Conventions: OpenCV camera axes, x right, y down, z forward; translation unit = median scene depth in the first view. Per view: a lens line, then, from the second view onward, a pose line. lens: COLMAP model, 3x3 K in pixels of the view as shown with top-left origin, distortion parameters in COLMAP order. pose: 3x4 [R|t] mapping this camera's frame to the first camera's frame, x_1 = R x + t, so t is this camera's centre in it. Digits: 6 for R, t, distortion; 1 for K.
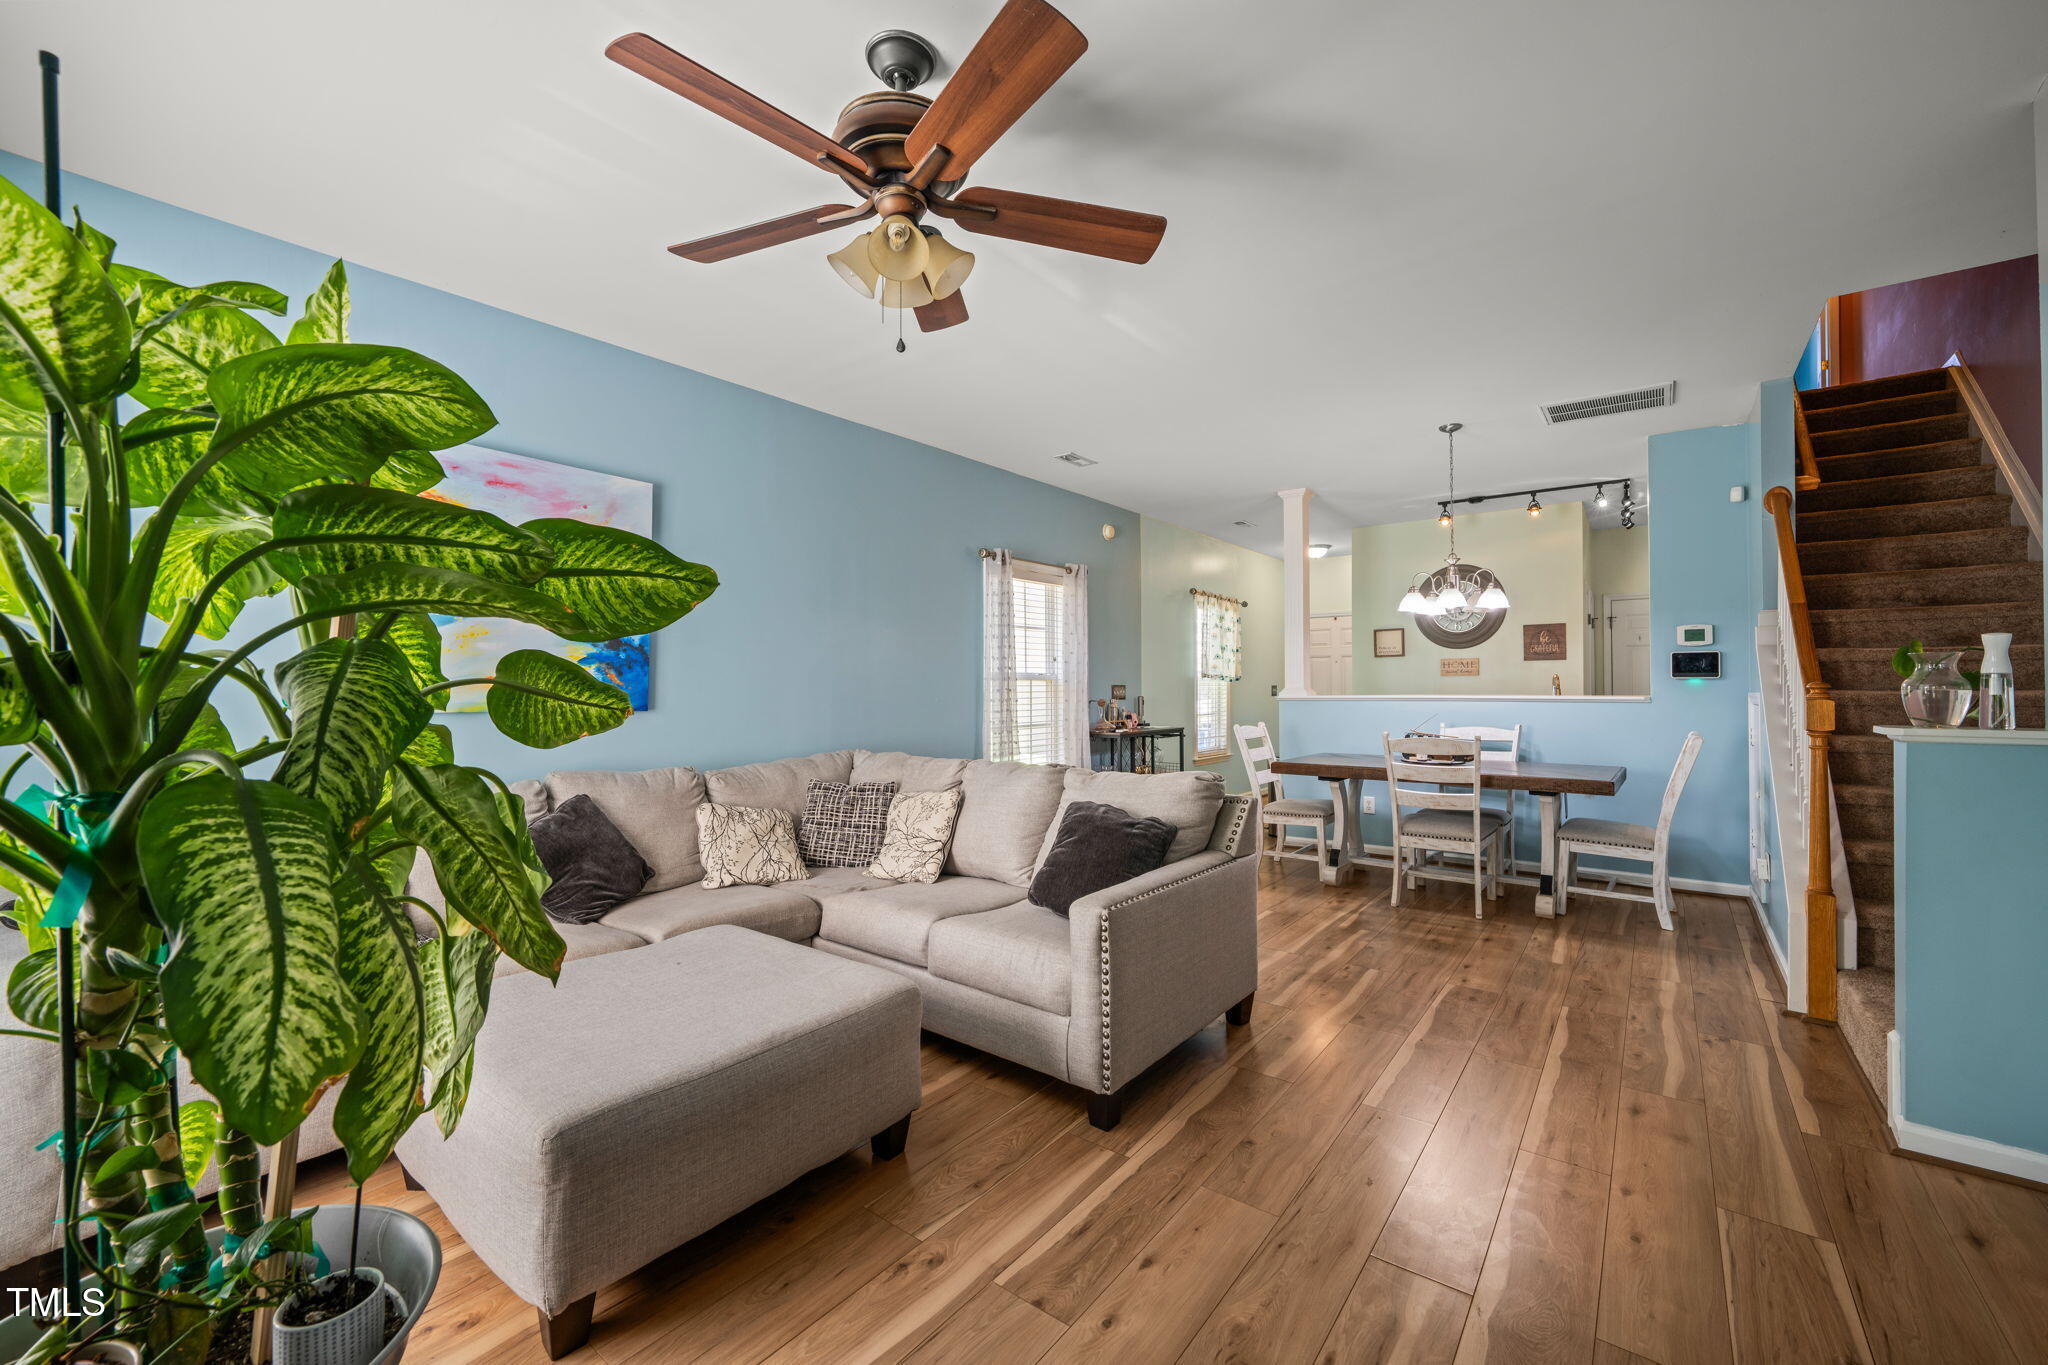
lens RADIAL K [[814.7, 0, 1029.6], [0, 814.7, 680.4], [0, 0, 1]] dist [-0.002030, 0.000345]
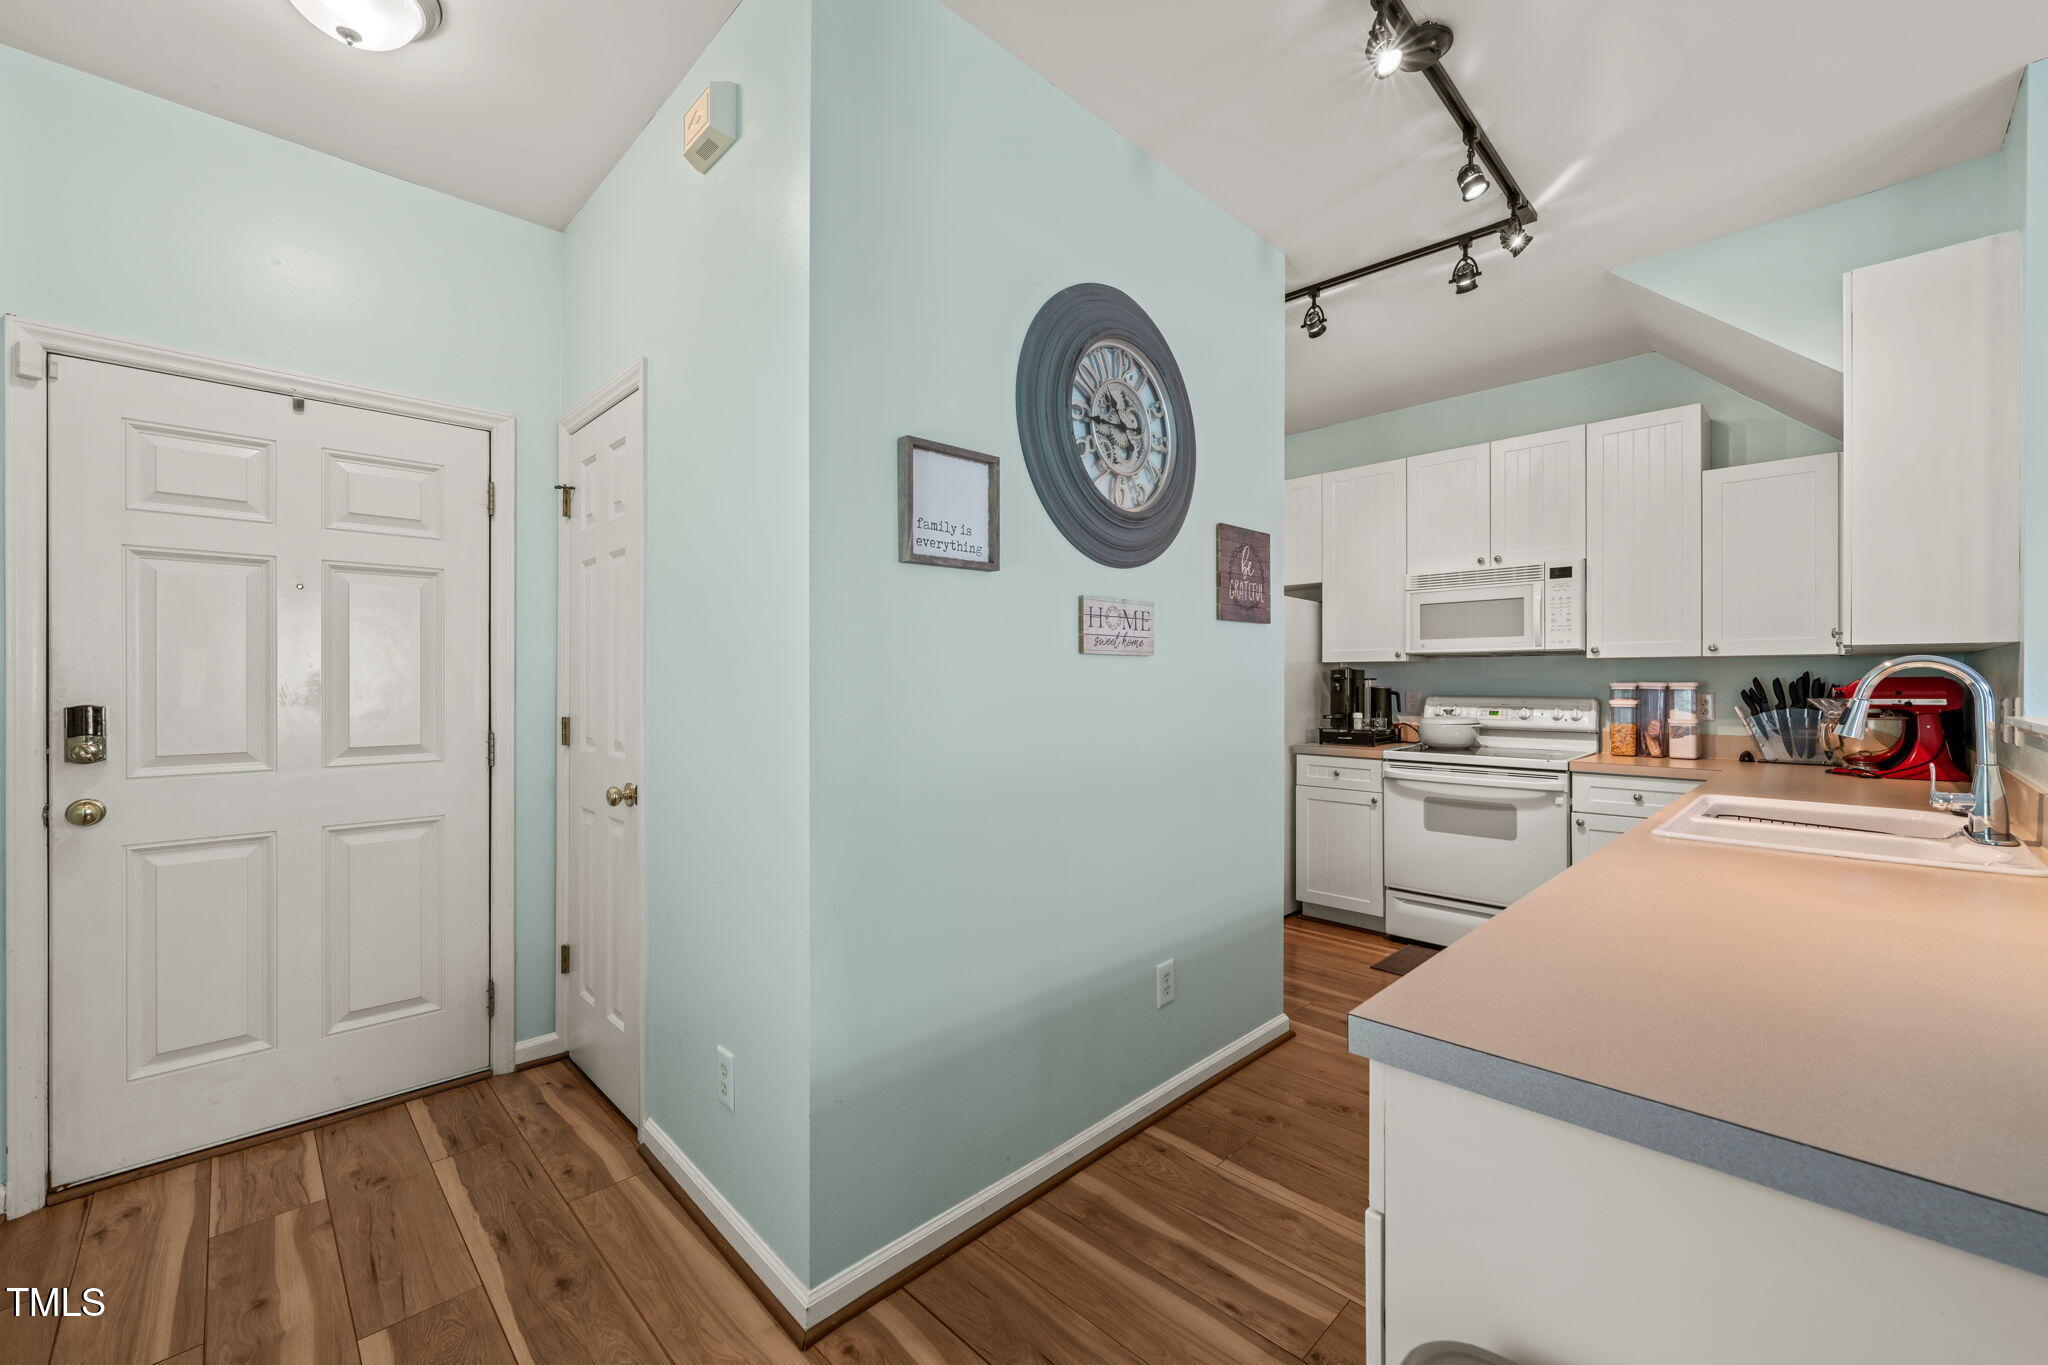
lens RADIAL K [[814.7, 0, 1029.6], [0, 814.7, 680.4], [0, 0, 1]] dist [-0.002030, 0.000345]
pose [[0.127838, 0.004504, 0.991785, 0.290469], [-0.009915, 0.999946, -0.003263, 0.006955], [-0.991746, -0.009416, 0.127876, 1.311055]]
